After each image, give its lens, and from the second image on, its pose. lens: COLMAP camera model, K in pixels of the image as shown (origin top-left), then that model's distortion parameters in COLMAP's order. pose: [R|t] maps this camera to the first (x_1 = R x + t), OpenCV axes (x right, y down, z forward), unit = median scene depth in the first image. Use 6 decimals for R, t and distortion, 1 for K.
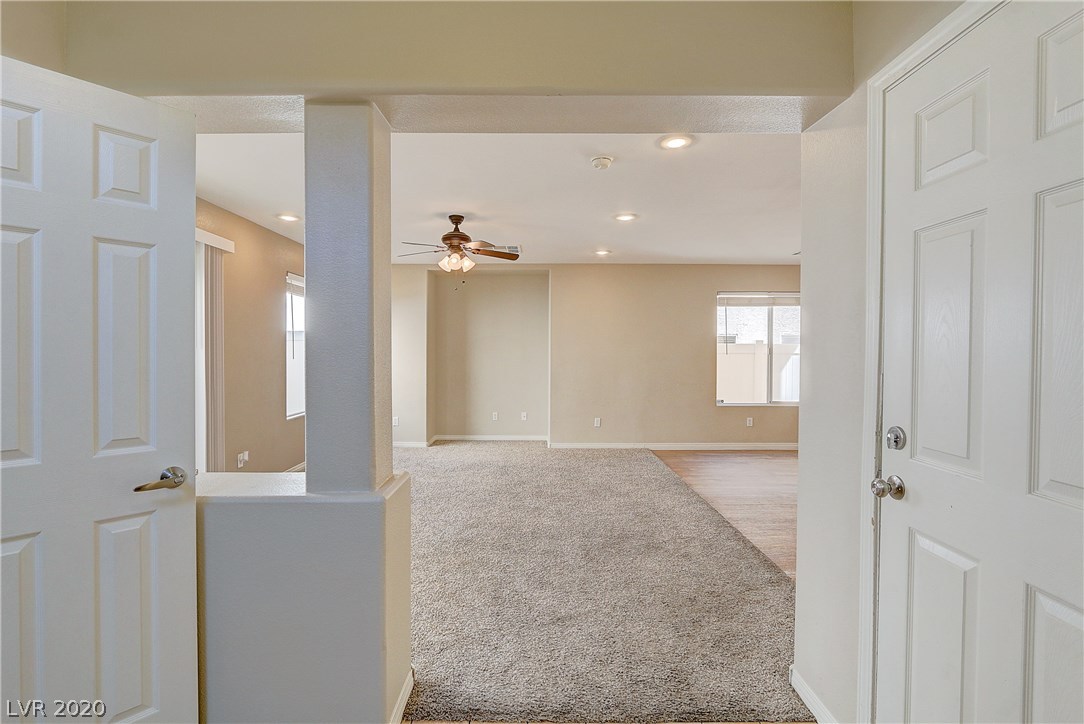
lens RADIAL K [[497.7, 0, 535.8], [0, 497.7, 357.4], [0, 0, 1]] dist [-0.022135, 0.005203]
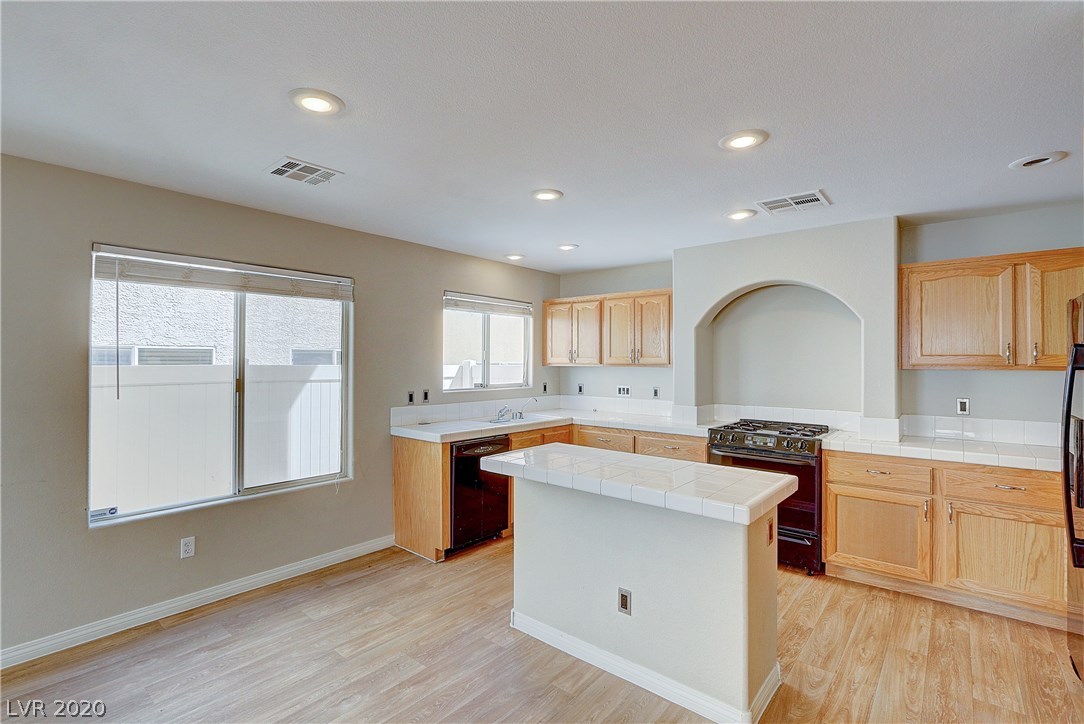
lens RADIAL K [[497.7, 0, 535.8], [0, 497.7, 357.4], [0, 0, 1]] dist [-0.022135, 0.005203]
pose [[0.650142, 0.005126, 0.759795, 0.299121], [0.012577, 0.999768, -0.017506, -0.027861], [-0.759708, 0.020937, 0.649927, 0.474417]]
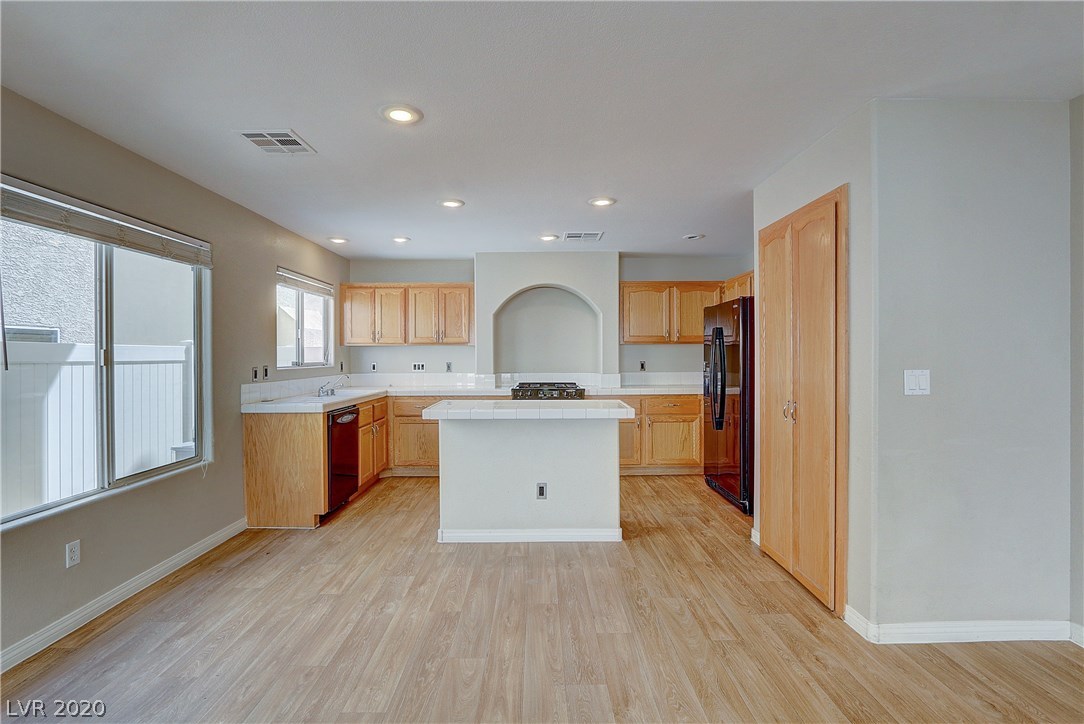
lens RADIAL K [[497.7, 0, 535.8], [0, 497.7, 357.4], [0, 0, 1]] dist [-0.022135, 0.005203]
pose [[0.003721, -0.009146, 0.999951, 0.076811], [0.022429, 0.999707, 0.009060, -0.008360], [-0.999742, 0.022394, 0.003925, 0.658511]]
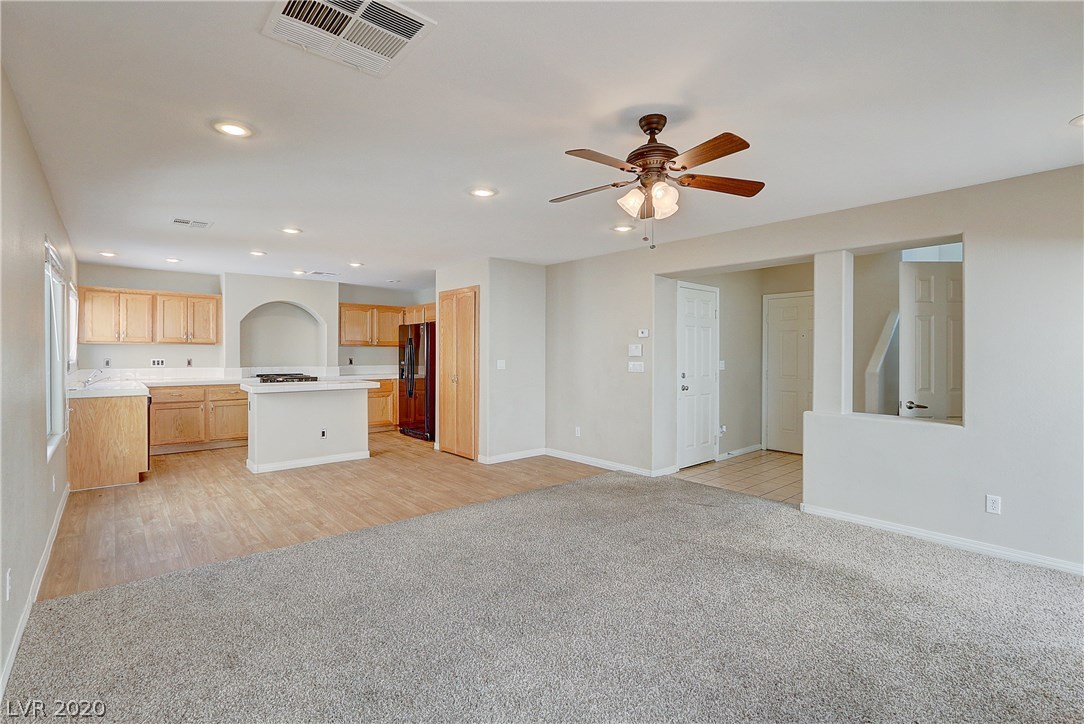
lens RADIAL K [[504.2, 0, 536.7], [0, 504.2, 354.4], [0, 0, 1]] dist [-0.020670, 0.005589]
pose [[-0.650037, -0.007119, 0.759869, -0.329730], [0.008072, 0.999835, 0.016273, -0.015786], [-0.759860, 0.016711, -0.649872, 0.950463]]
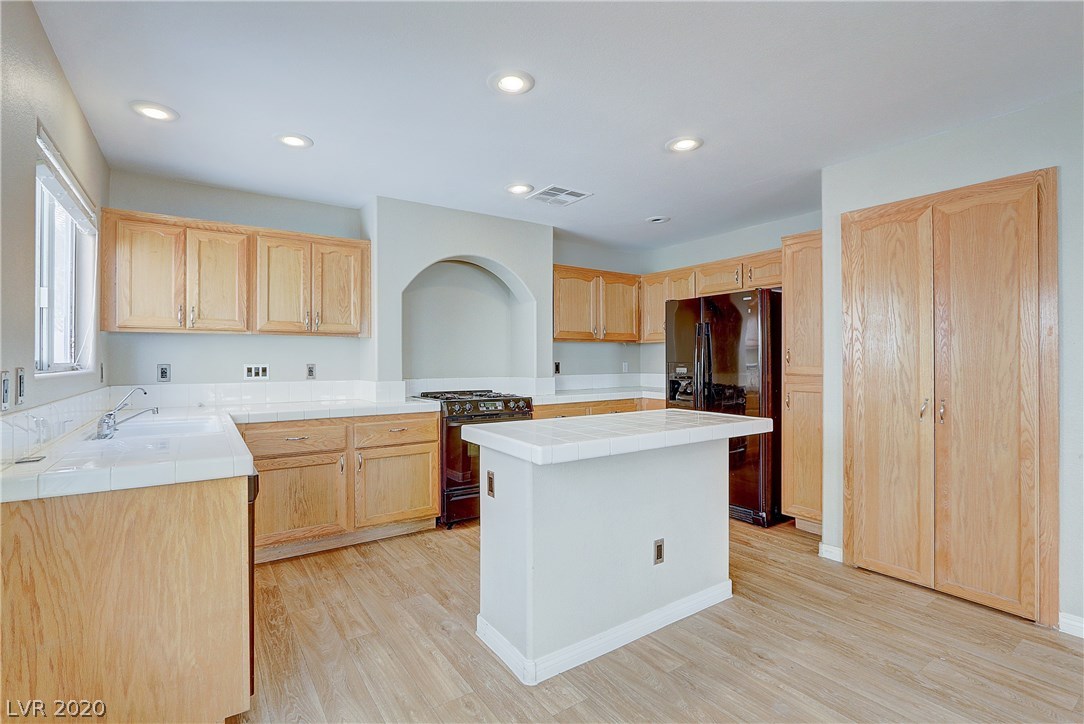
lens RADIAL K [[504.2, 0, 536.7], [0, 504.2, 354.4], [0, 0, 1]] dist [-0.020670, 0.005589]
pose [[-0.563006, 0.005383, 0.826435, 0.359194], [0.014808, 0.999884, 0.003575, -0.003757], [-0.826320, 0.014251, -0.563020, 0.928584]]
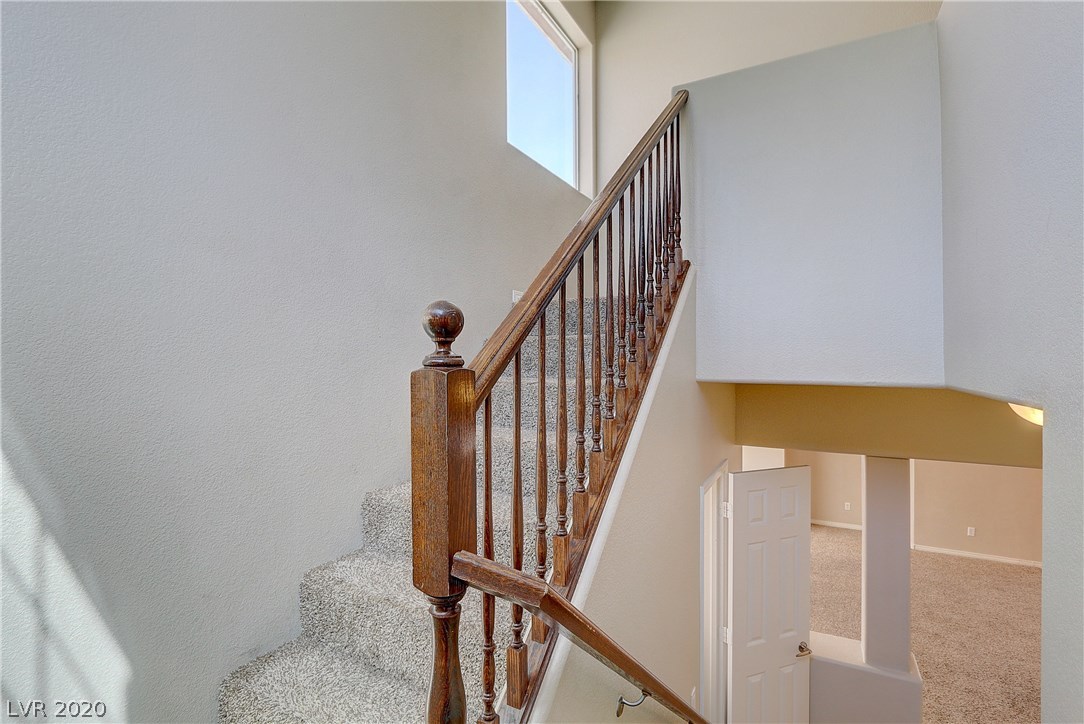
lens RADIAL K [[497.7, 0, 535.8], [0, 497.7, 357.4], [0, 0, 1]] dist [-0.022135, 0.005203]
pose [[0.871229, -0.008334, -0.490805, -0.155867], [0.002177, 0.999912, -0.013114, -0.212548], [0.490871, 0.010357, 0.871171, -0.304344]]
